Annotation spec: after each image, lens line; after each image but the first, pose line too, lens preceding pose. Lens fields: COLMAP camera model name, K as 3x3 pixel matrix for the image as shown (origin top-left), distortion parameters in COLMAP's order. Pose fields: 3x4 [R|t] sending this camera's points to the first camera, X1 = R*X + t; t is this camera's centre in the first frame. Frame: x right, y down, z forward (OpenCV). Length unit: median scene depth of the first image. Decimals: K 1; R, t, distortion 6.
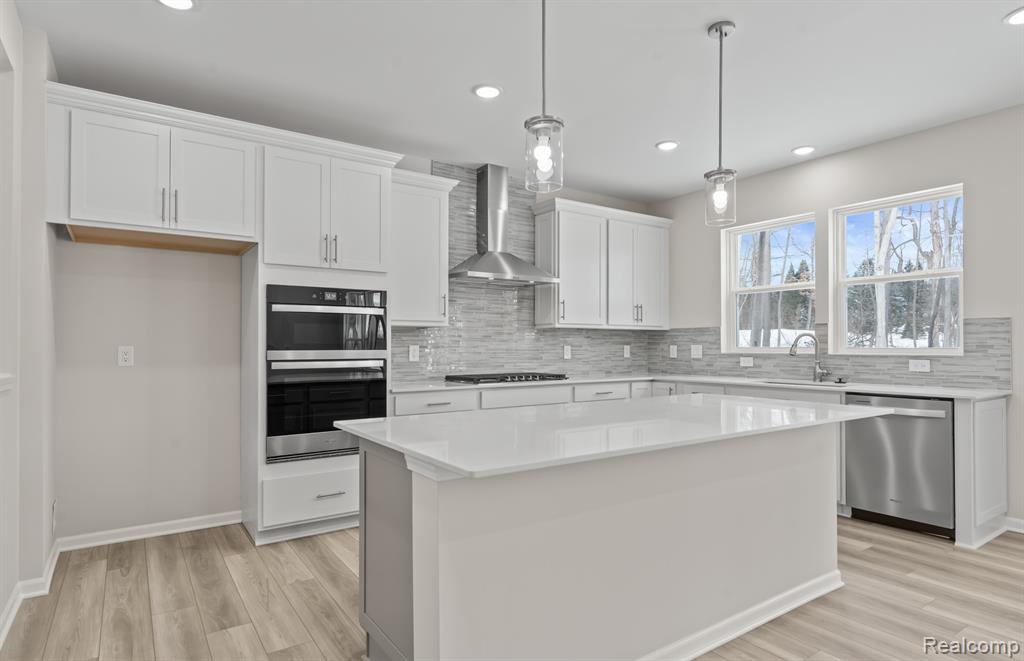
lens RADIAL K [[556.3, 0, 508.5], [0, 556.3, 341.3], [0, 0, 1]] dist [-0.004545, 0.000418]
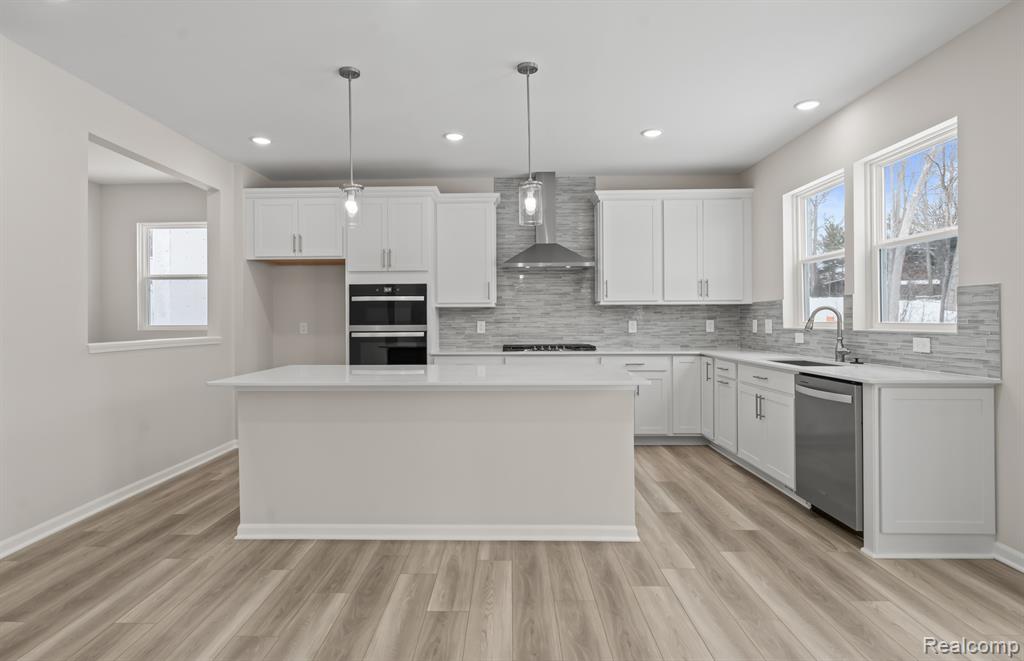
lens RADIAL K [[536.1, 0, 490.4], [0, 536.1, 319.4], [0, 0, 1]] dist [-0.002568, -0.002203]
pose [[0.808512, -0.004753, -0.588460, 0.683062], [0.010220, 0.999930, 0.005965, -0.005157], [0.588391, -0.010837, 0.808504, -0.015175]]
